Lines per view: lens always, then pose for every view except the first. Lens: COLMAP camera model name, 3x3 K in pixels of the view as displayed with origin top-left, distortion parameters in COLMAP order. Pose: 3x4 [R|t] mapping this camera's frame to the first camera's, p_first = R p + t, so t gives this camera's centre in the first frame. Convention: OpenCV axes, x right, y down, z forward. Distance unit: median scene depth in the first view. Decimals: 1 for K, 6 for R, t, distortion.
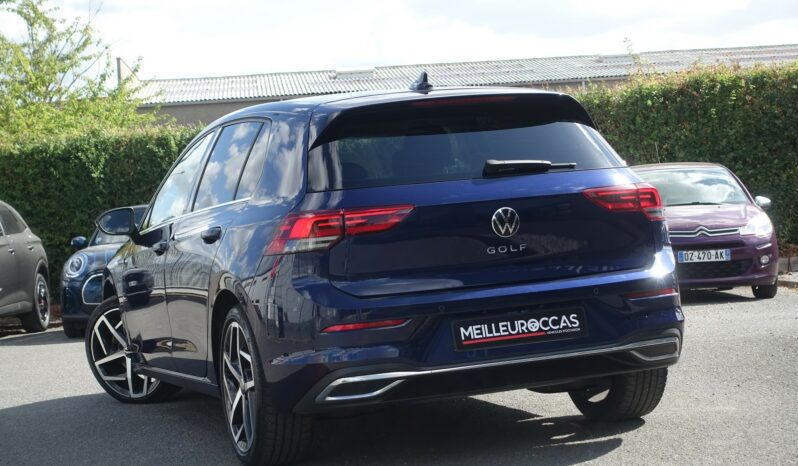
lens RADIAL K [[1491.8, 0, 399.0], [0, 1491.8, 233.0], [0, 0, 1]] dist [0.053190, -1.470688]
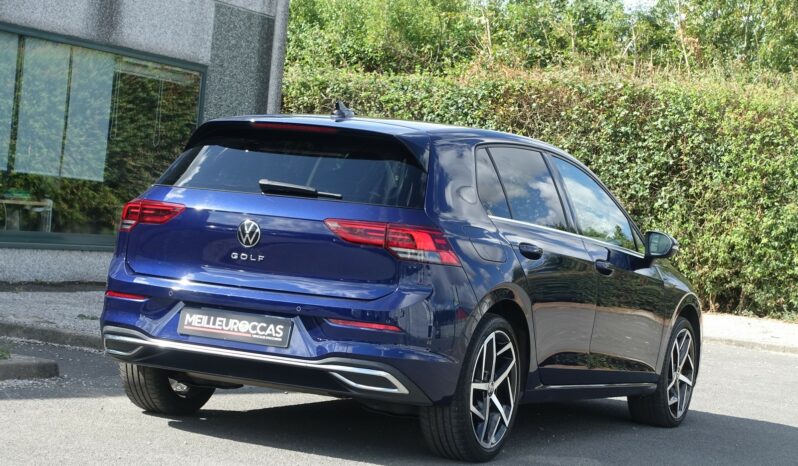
lens RADIAL K [[1491.8, 0, 399.0], [0, 1491.8, 233.0], [0, 0, 1]] dist [0.053190, -1.470688]
pose [[0.697636, 0.151425, -0.700268, 0.949738], [-0.166974, 0.984859, 0.046619, -0.079977], [0.696724, 0.084403, 0.712357, 0.269018]]
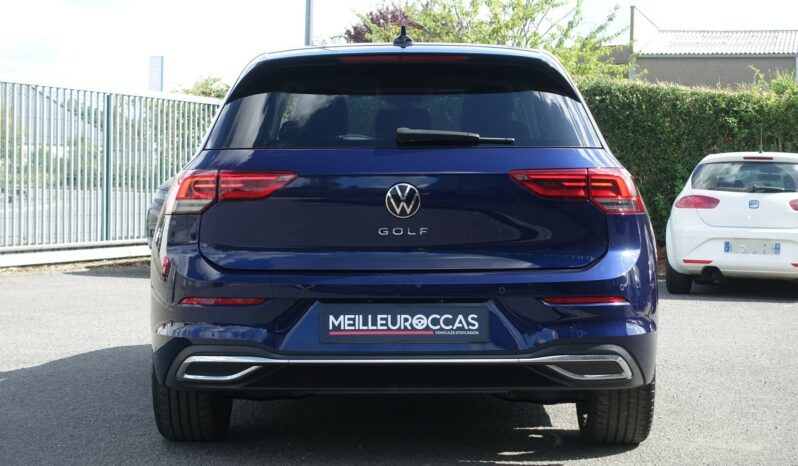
lens RADIAL K [[1493.4, 0, 399.0], [0, 1493.4, 233.0], [0, 0, 1]] dist [-0.010924, -0.005319]
pose [[0.934350, 0.092724, -0.344081, 0.369830], [-0.081323, 0.995558, 0.047453, -0.029415], [0.346952, -0.016356, 0.937740, 0.185605]]
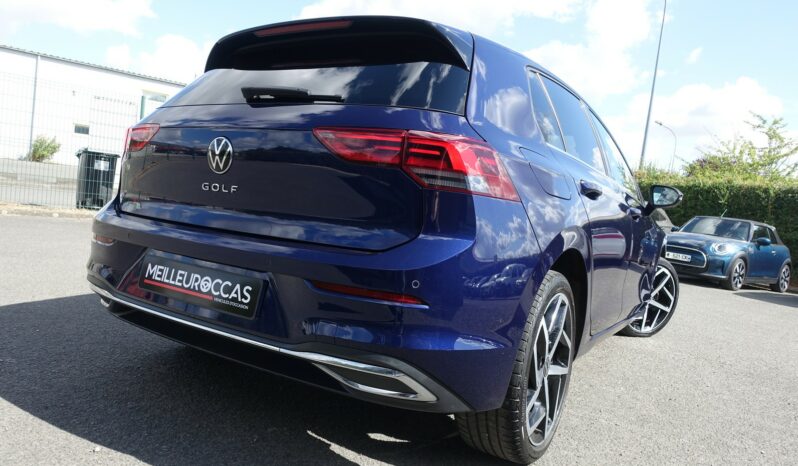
lens RADIAL K [[539.7, 0, 399.0], [0, 539.7, 233.0], [0, 0, 1]] dist [-0.007313, -0.001041]
pose [[0.611598, 0.187879, -0.768537, 0.368704], [-0.166851, 0.980177, 0.106838, -0.013346], [0.773375, 0.062889, 0.630822, 0.892513]]
